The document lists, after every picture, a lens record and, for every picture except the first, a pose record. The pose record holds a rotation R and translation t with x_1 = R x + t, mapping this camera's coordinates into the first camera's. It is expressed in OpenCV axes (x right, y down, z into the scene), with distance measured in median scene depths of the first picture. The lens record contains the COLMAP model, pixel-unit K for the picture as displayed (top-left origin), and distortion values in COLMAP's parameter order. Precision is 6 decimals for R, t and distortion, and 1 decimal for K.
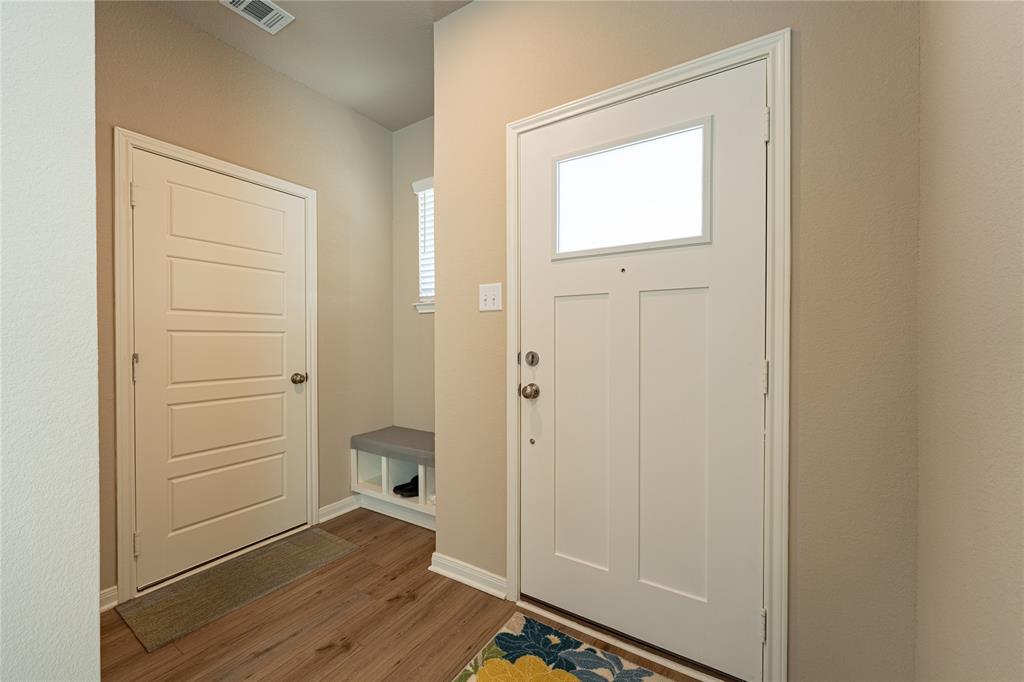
lens RADIAL K [[407.4, 0, 512.0], [0, 407.4, 341.0], [0, 0, 1]] dist [-0.001629, 0.000026]
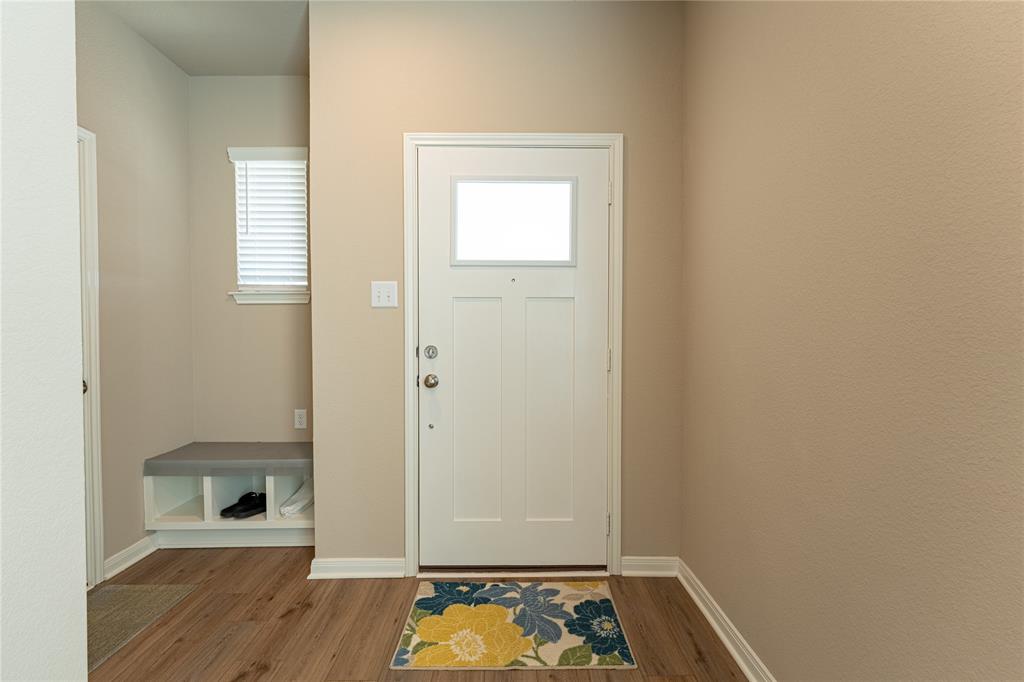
lens RADIAL K [[432.2, 0, 512.0], [0, 432.2, 341.0], [0, 0, 1]] dist [0.000513, -0.000019]
pose [[0.836062, -0.006917, 0.548592, -0.386773], [0.002616, 0.999959, 0.008622, 0.003542], [-0.548629, -0.005773, 0.836046, -0.100947]]
